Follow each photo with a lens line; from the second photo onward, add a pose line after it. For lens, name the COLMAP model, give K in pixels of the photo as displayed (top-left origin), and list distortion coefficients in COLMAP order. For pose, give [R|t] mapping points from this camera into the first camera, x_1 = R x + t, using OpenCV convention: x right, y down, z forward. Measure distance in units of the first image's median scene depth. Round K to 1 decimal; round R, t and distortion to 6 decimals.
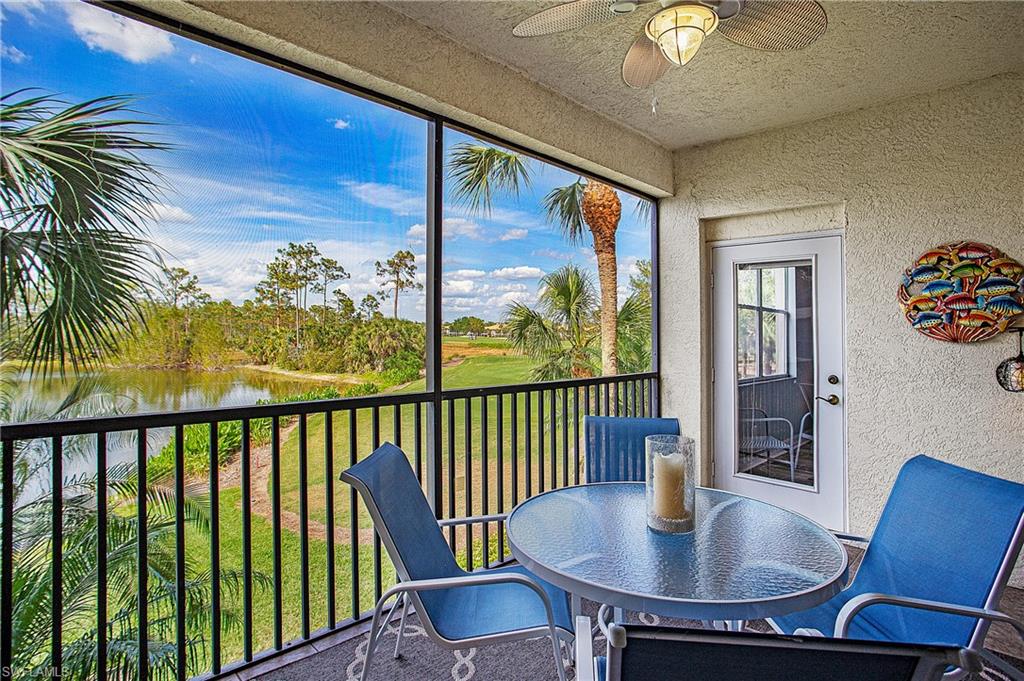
lens RADIAL K [[526.7, 0, 512.0], [0, 526.7, 340.5], [0, 0, 1]] dist [-0.052811, -0.000482]
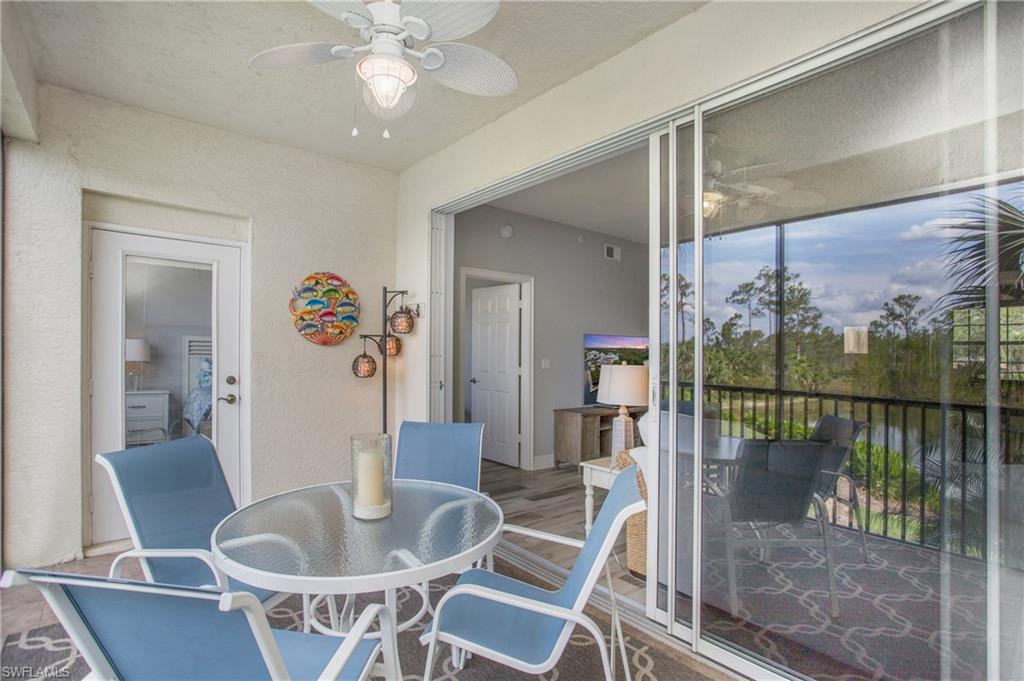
lens RADIAL K [[526.7, 0, 512.0], [0, 526.7, 340.5], [0, 0, 1]] dist [-0.052811, -0.000482]
pose [[0.061026, 0.005881, 0.998119, -0.488925], [0.001515, 0.999981, -0.005985, 0.000527], [-0.998135, 0.001877, 0.061016, 0.403309]]
